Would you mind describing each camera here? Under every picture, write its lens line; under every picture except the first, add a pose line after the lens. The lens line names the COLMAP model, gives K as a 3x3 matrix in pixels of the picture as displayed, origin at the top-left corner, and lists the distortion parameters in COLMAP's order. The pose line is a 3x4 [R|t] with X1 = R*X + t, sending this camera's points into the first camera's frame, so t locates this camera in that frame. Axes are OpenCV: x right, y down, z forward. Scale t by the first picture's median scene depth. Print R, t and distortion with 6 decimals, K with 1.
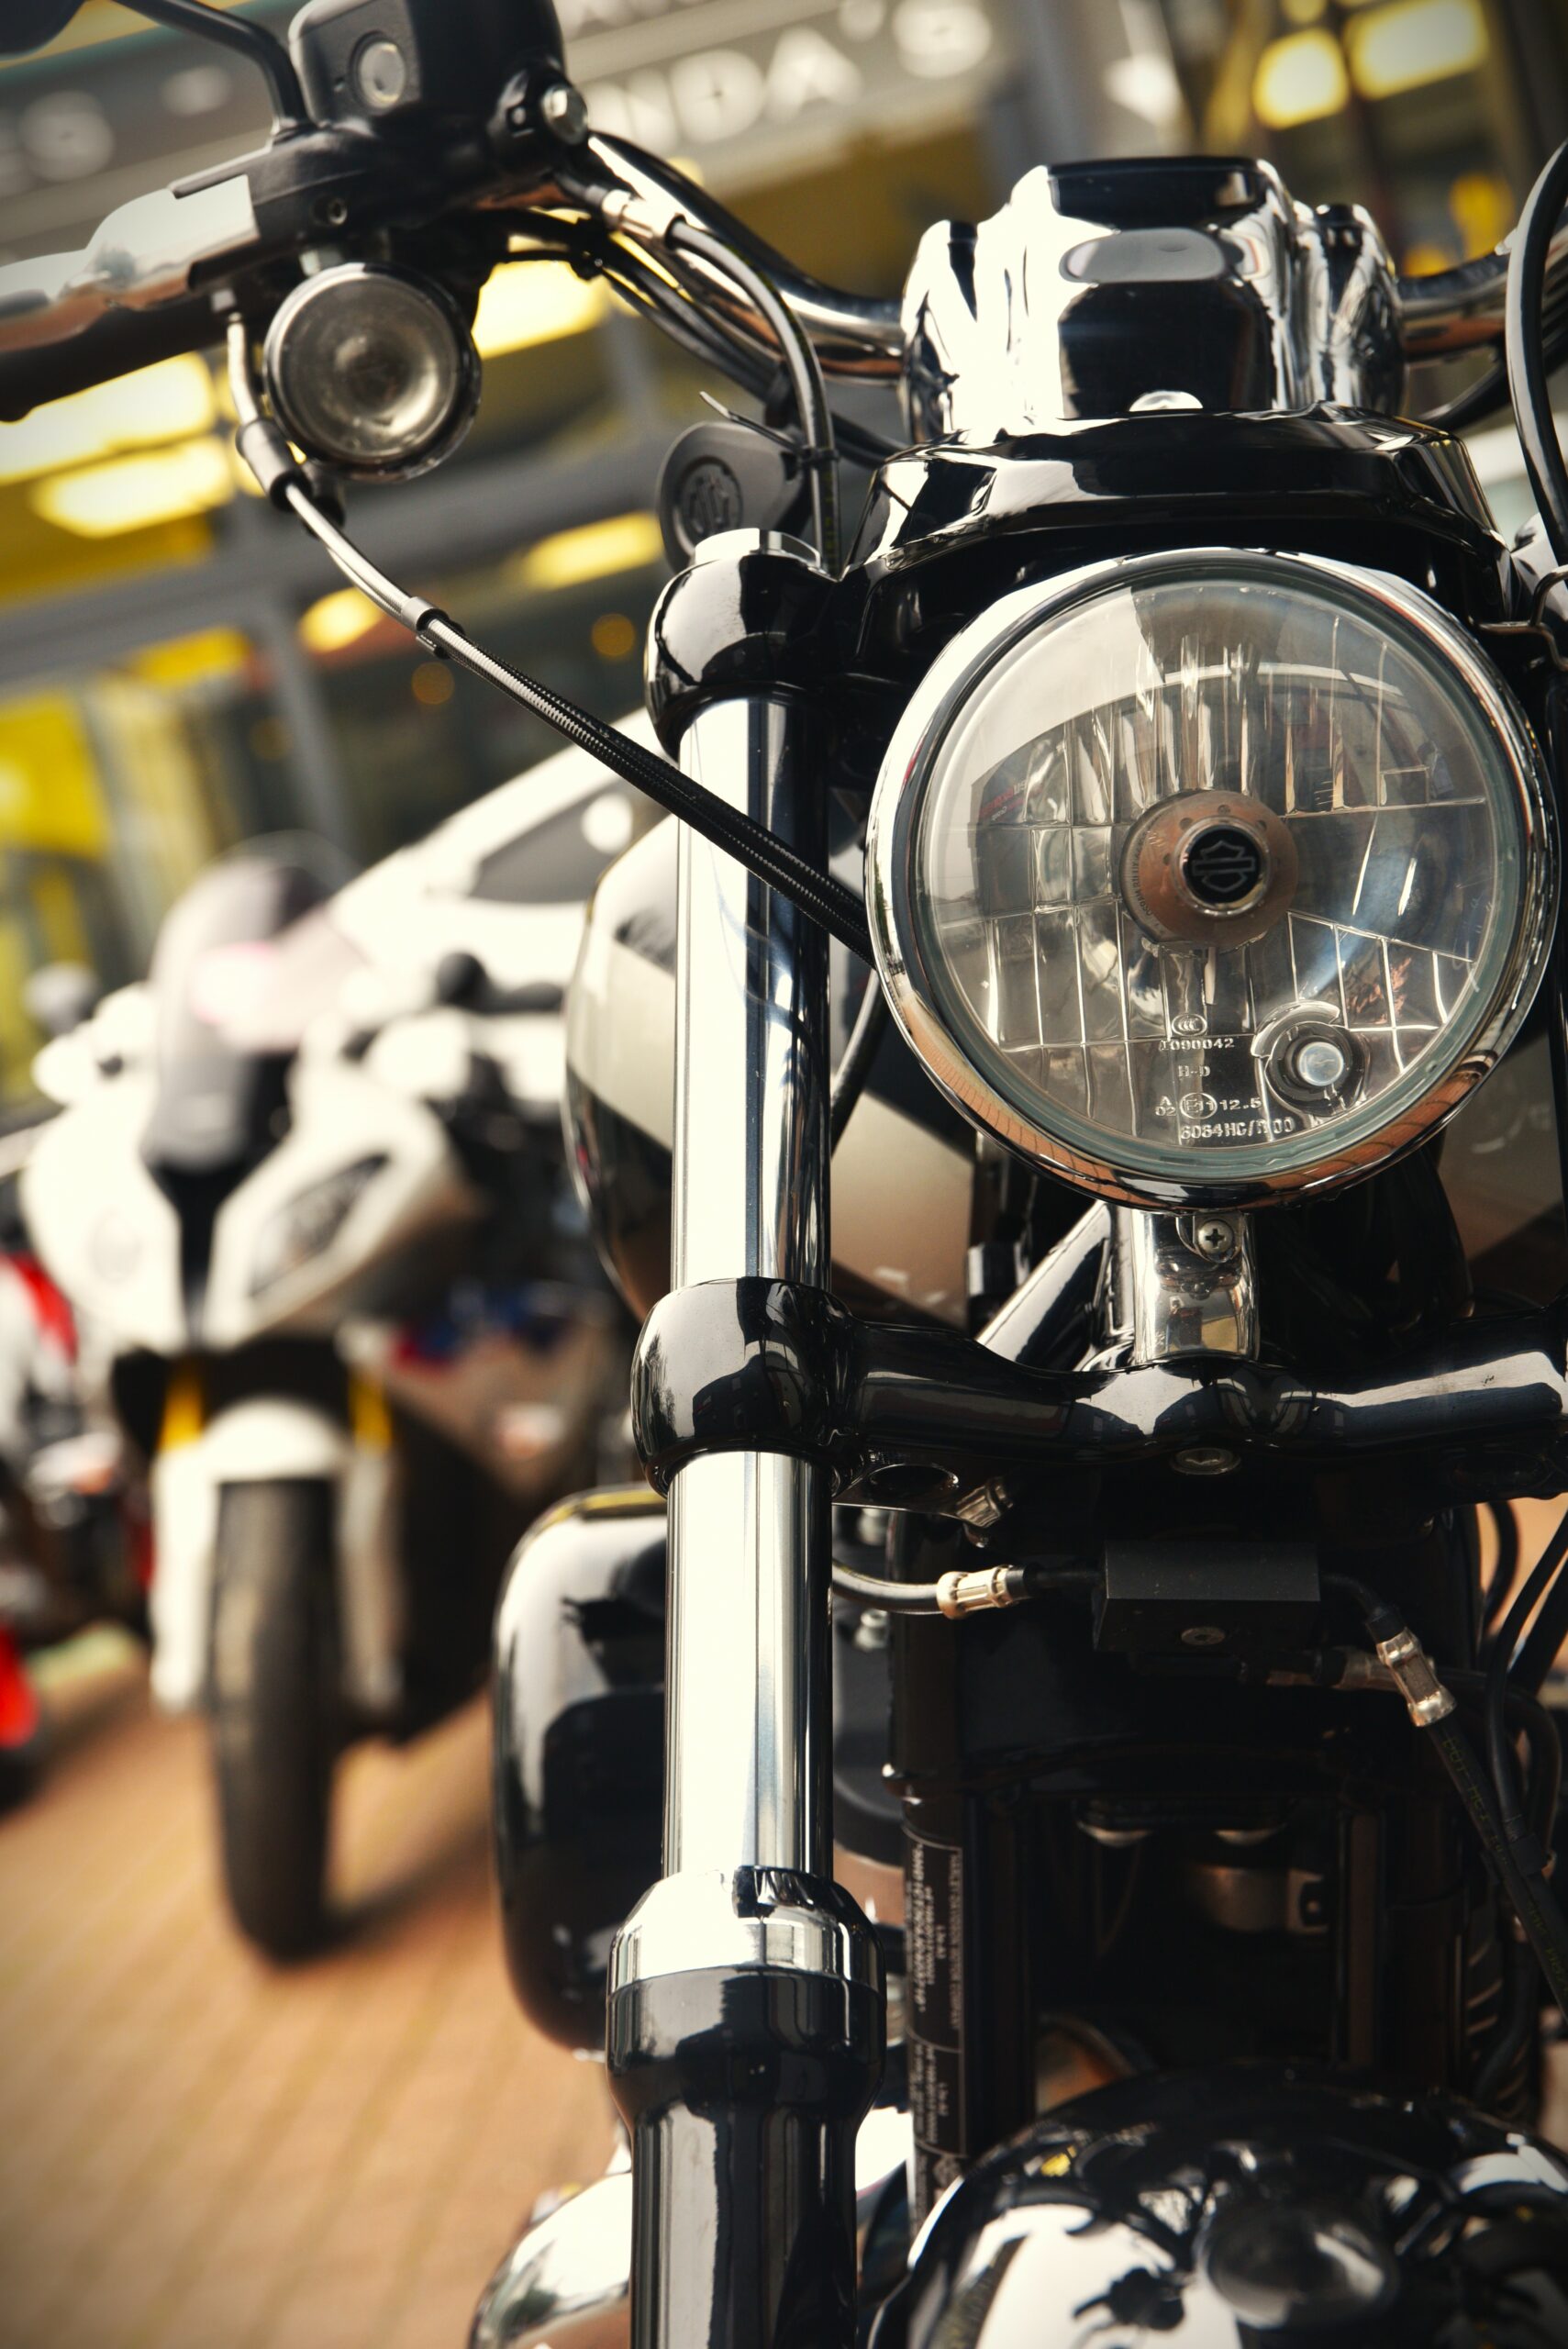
lens RADIAL K [[4353.5, 0, 784.0], [0, 4353.5, 1174.5], [0, 0, 1]] dist [0.165770, 0.202935]
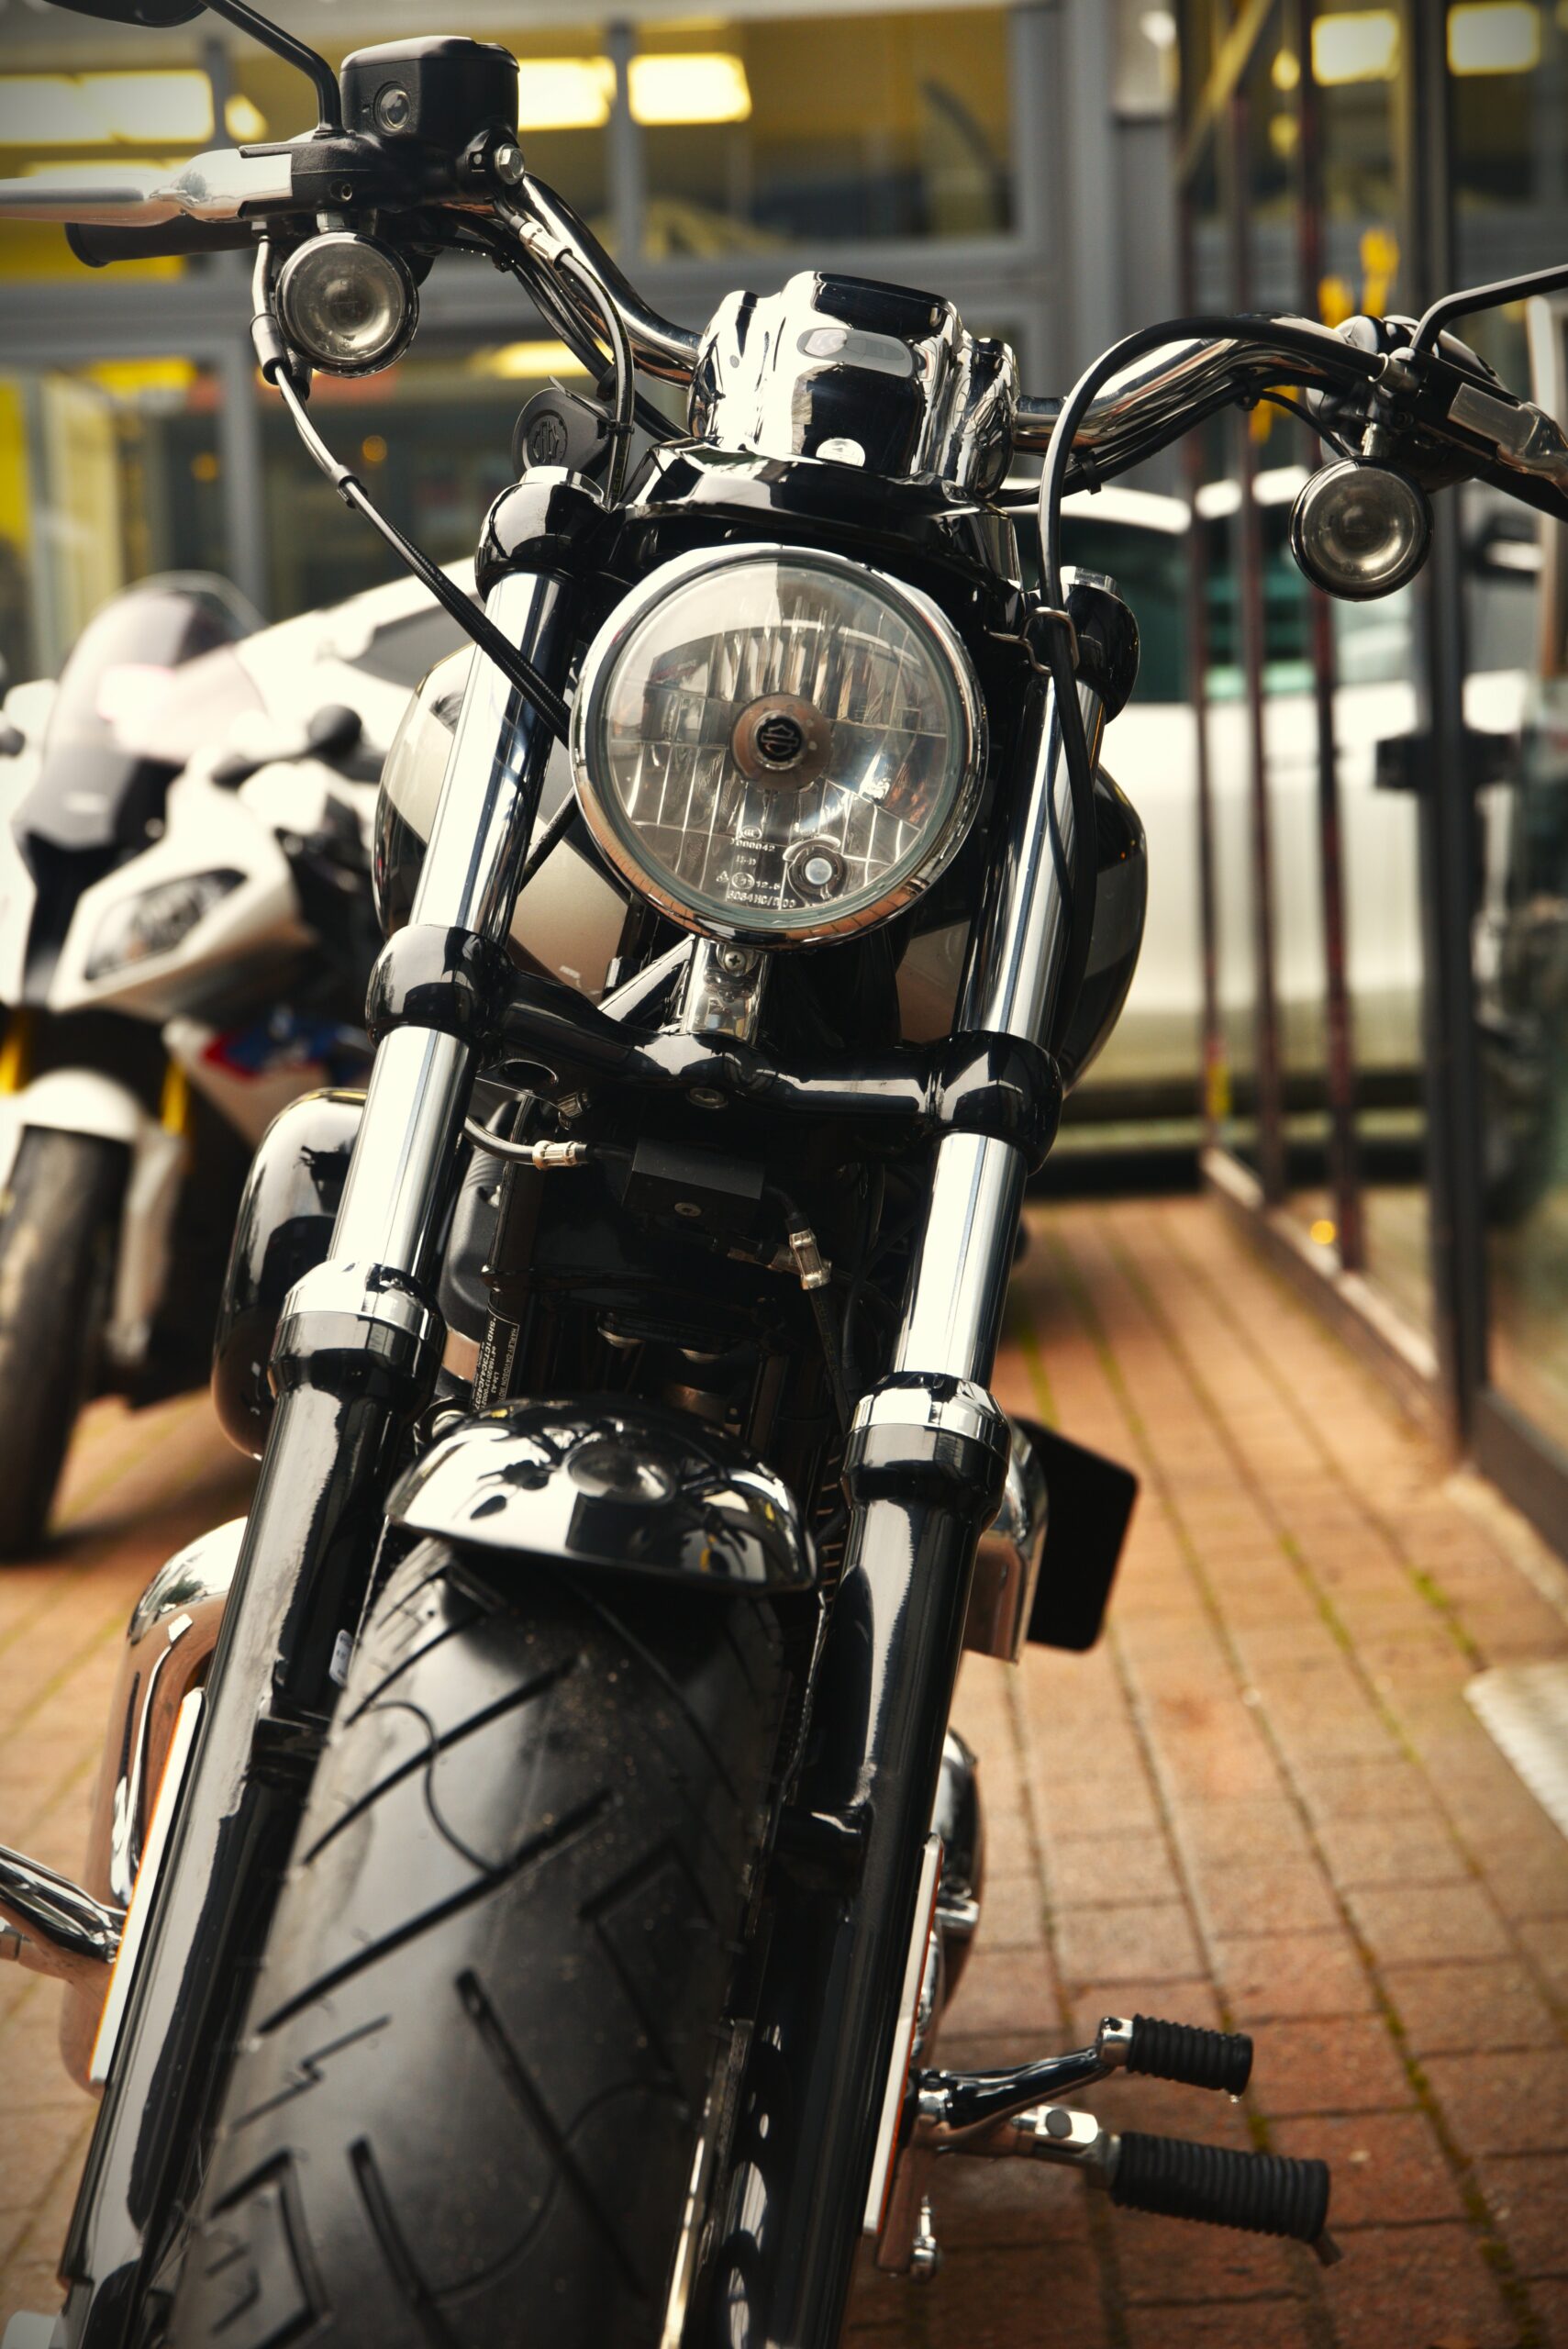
lens RADIAL K [[4353.5, 0, 784.0], [0, 4353.5, 1174.5], [0, 0, 1]] dist [0.165770, 0.202935]
pose [[0.976480, 0.210950, 0.044566, 0.051914], [-0.212338, 0.976764, 0.029069, 0.035790], [-0.037398, -0.037848, 0.998583, -0.560432]]
